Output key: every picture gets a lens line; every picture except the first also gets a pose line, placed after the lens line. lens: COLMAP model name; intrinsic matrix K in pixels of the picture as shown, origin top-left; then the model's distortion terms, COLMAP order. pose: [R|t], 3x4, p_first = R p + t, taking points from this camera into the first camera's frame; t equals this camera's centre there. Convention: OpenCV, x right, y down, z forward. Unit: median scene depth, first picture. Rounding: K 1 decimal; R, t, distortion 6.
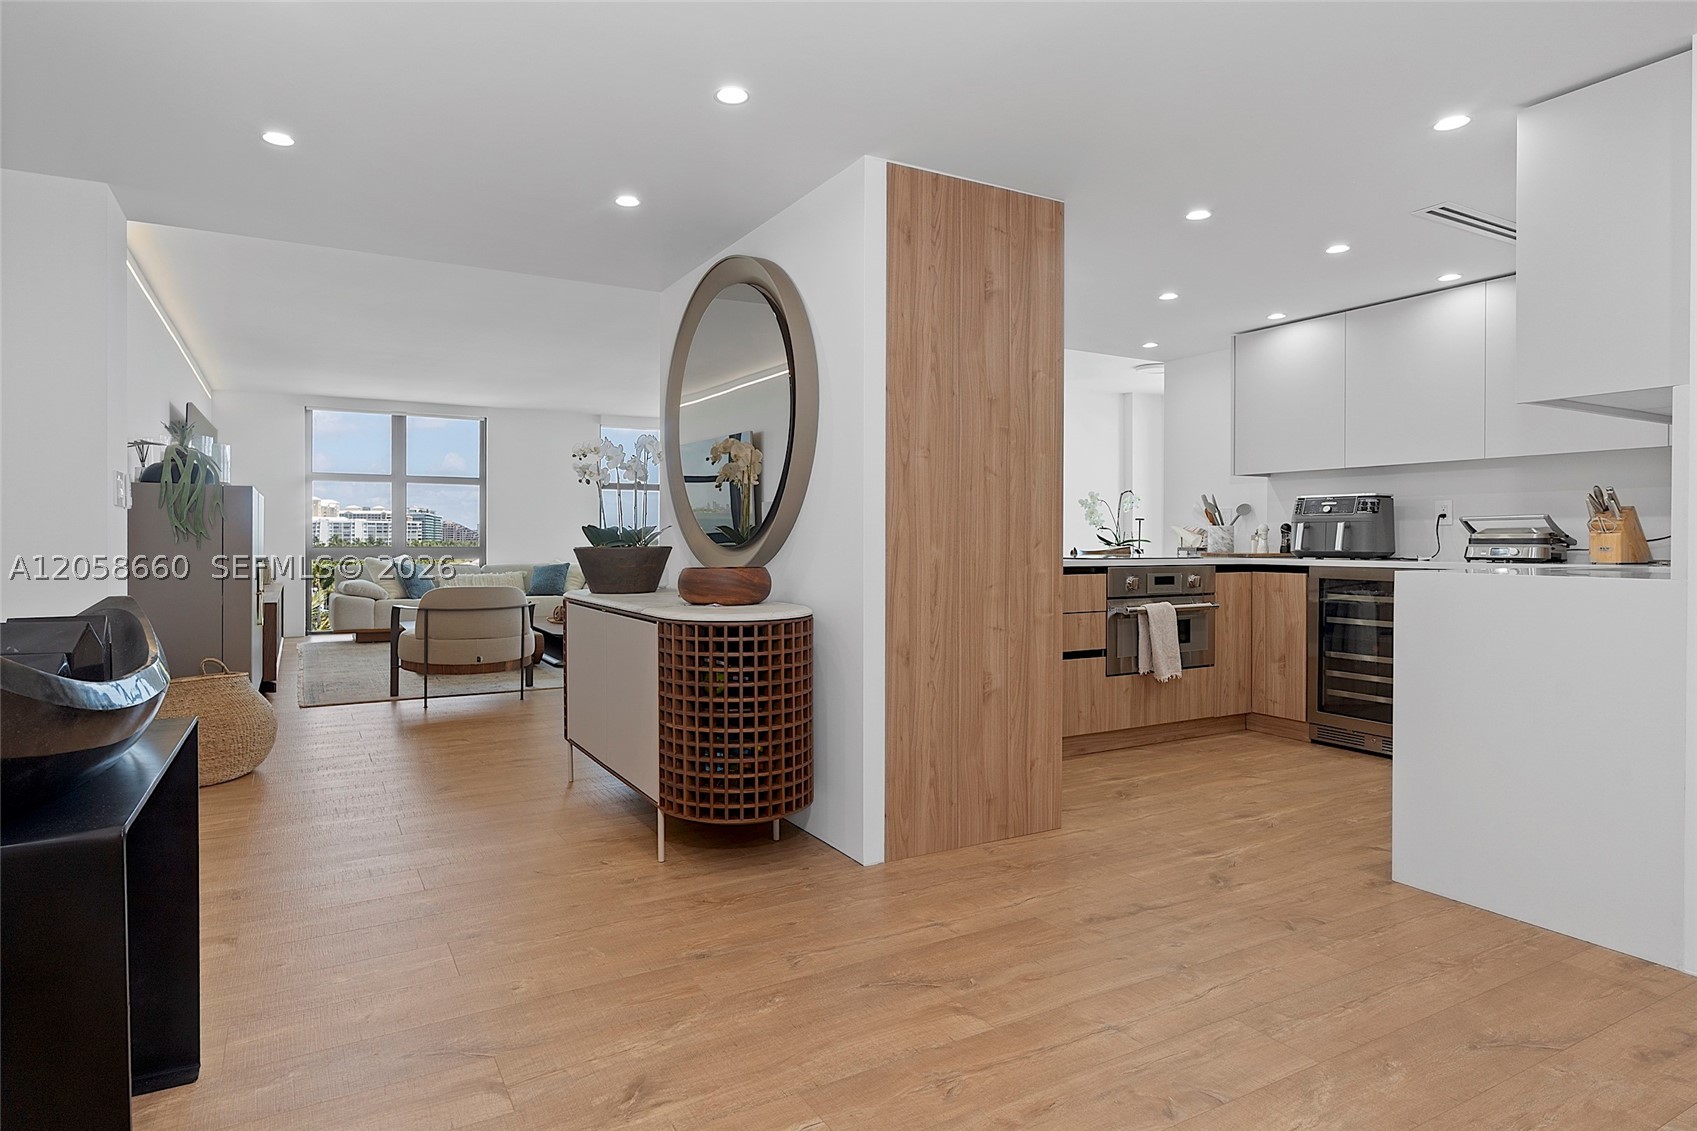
lens RADIAL K [[925.1, 0, 842.8], [0, 925.1, 551.2], [0, 0, 1]] dist [-0.004659, 0.001627]
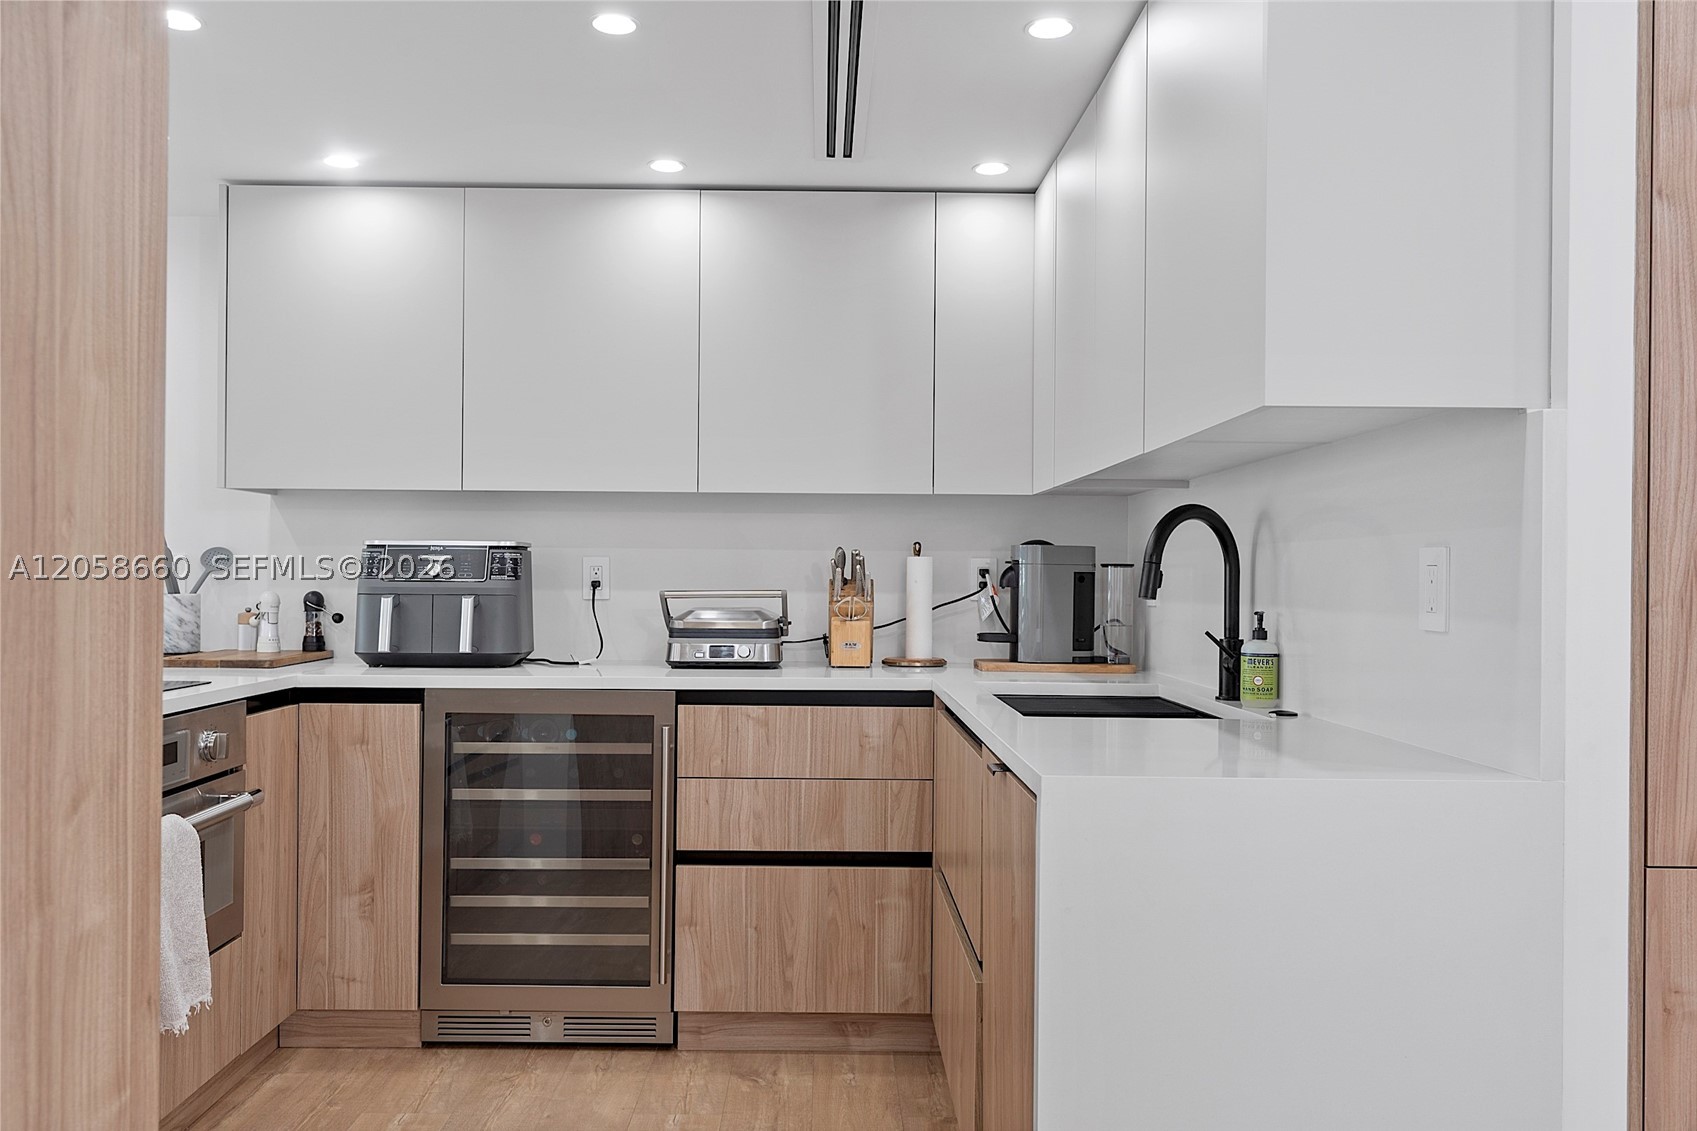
lens RADIAL K [[1328.6, 0, 847.8], [0, 1328.6, 581.8], [0, 0, 1]] dist [0.007384, -0.003200]
pose [[0.530098, 0.004626, 0.847924, 0.046810], [0.000945, 0.999981, -0.006046, -0.059034], [-0.847936, 0.004006, 0.530084, 0.727329]]
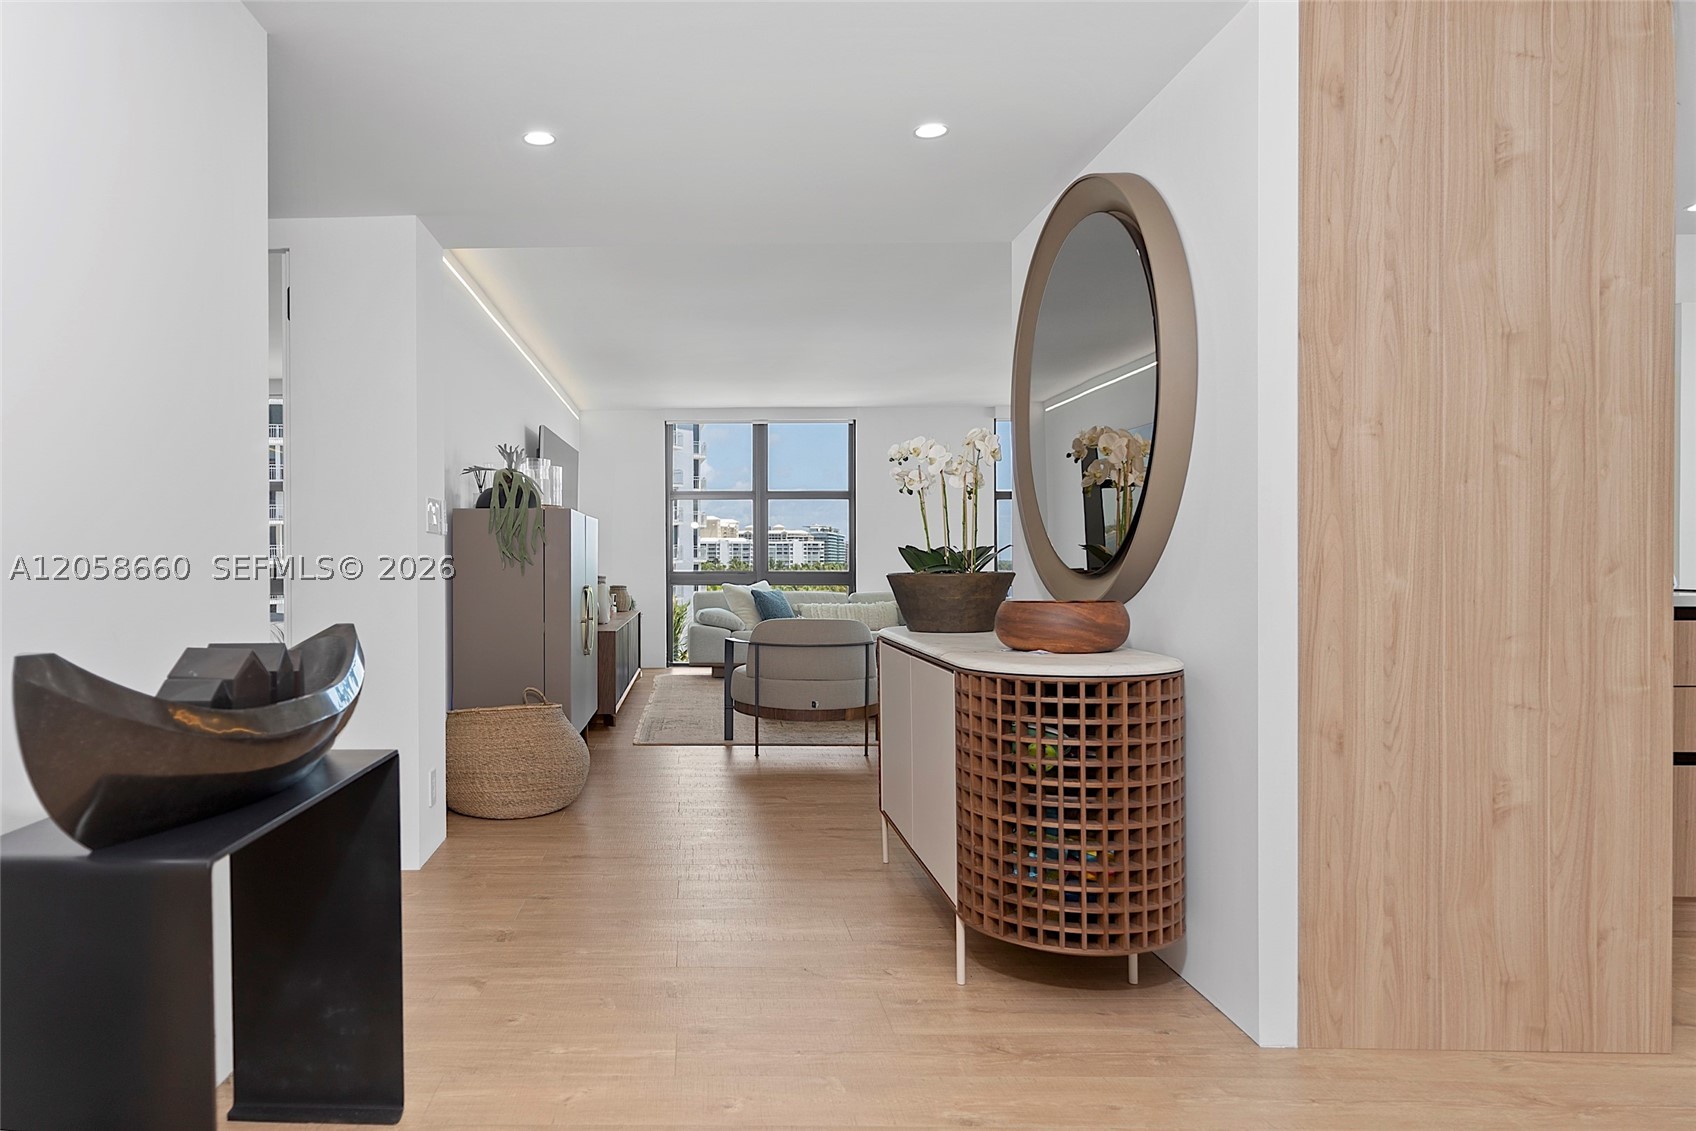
lens RADIAL K [[1143.6, 0, 845.2], [0, 1143.6, 575.6], [0, 0, 1]] dist [0.010842, -0.006311]
pose [[0.854586, 0.003223, -0.519300, 0.182007], [-0.001947, 0.999994, 0.003002, -0.004816], [0.519306, -0.001555, 0.854587, 0.118375]]
